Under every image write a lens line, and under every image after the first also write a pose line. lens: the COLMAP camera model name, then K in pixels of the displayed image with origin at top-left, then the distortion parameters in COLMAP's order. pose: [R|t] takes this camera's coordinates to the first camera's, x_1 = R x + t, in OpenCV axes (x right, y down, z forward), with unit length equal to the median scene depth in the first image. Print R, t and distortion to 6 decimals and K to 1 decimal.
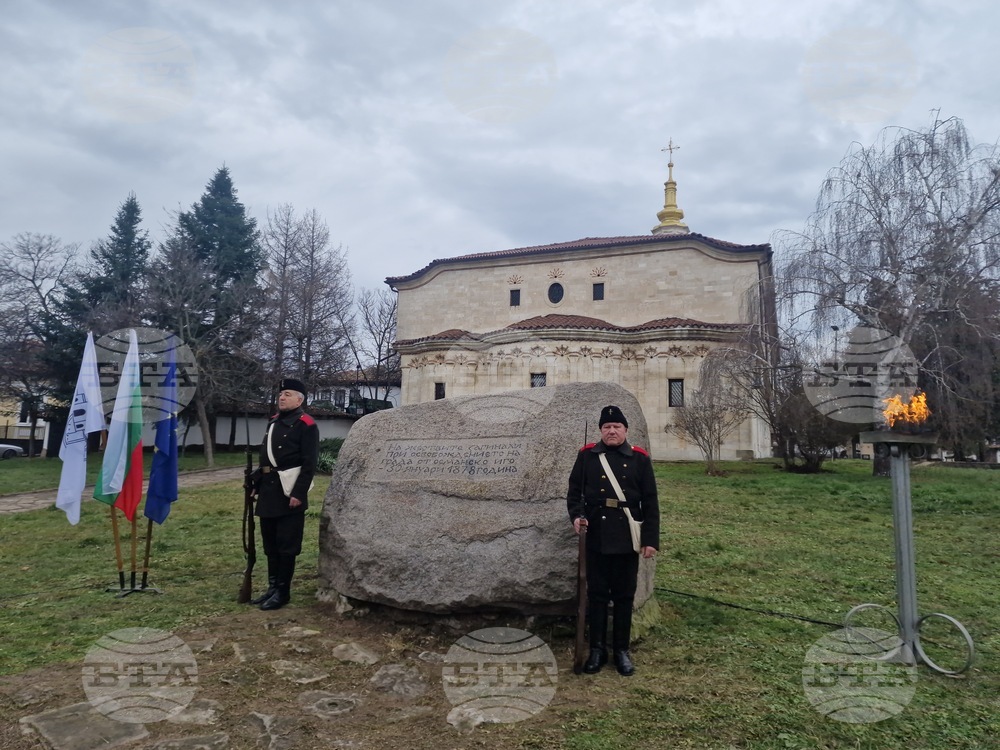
lens RADIAL K [[656.6, 0, 493.5], [0, 656.6, 373.3], [0, 0, 1]] dist [0.114176, -0.124436]
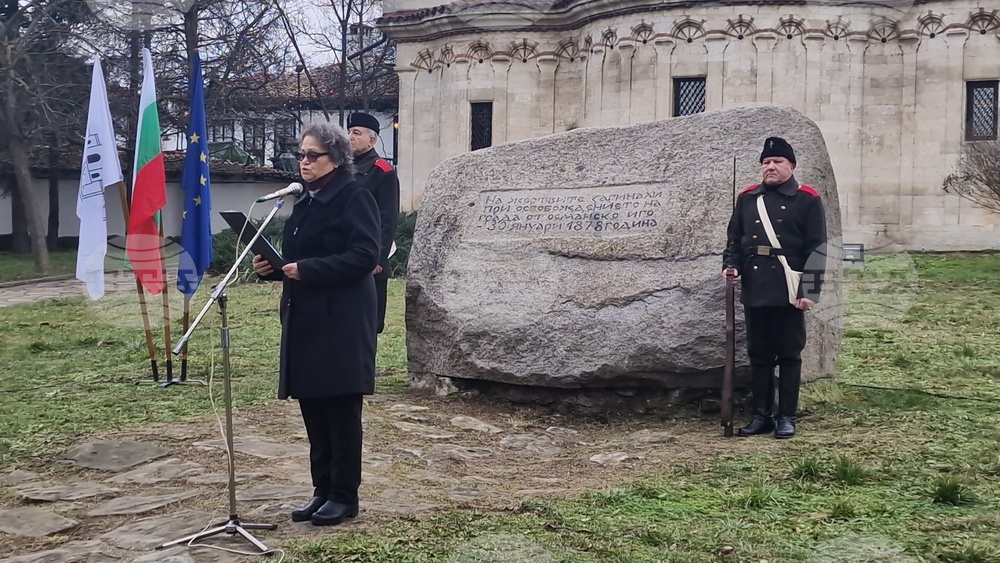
lens RADIAL K [[1575.2, 0, 482.0], [0, 1575.2, 283.4], [0, 0, 1]] dist [0.284577, -0.967725]
pose [[0.997873, -0.013067, -0.063860, -0.053104], [0.021401, 0.991068, 0.131626, -0.035310], [0.061570, -0.132713, 0.989240, -0.888974]]
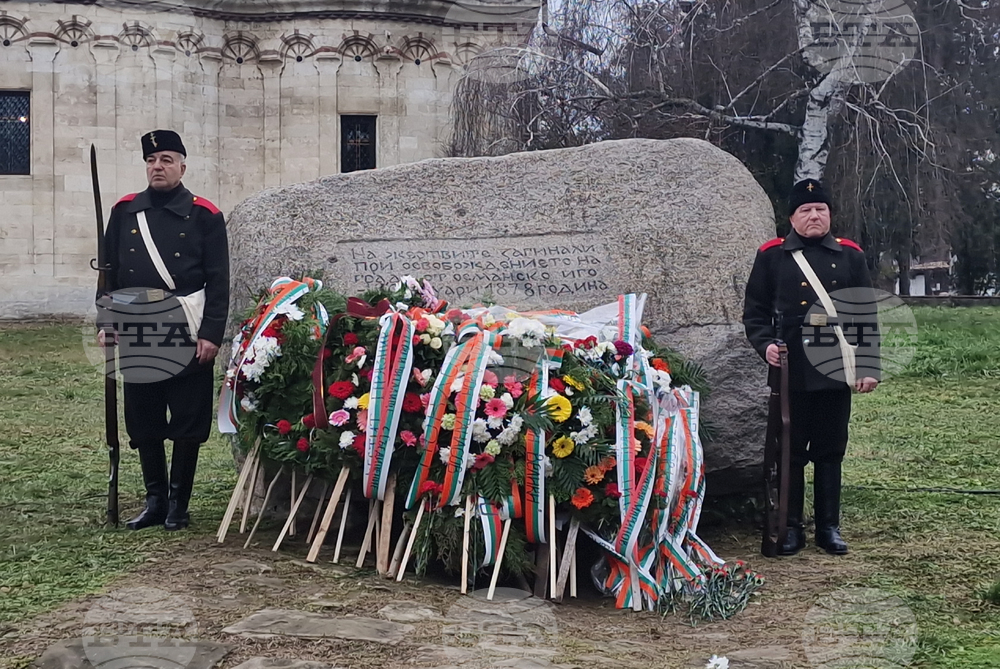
lens RADIAL K [[1890.9, 0, 500.0], [0, 1890.9, 334.5], [0, 0, 1]] dist [0.206068, -0.346705]
pose [[0.899479, -0.030651, 0.435888, -0.814375], [-0.026031, 0.992007, 0.123472, -0.021949], [-0.436188, -0.122408, 0.891491, -0.519807]]
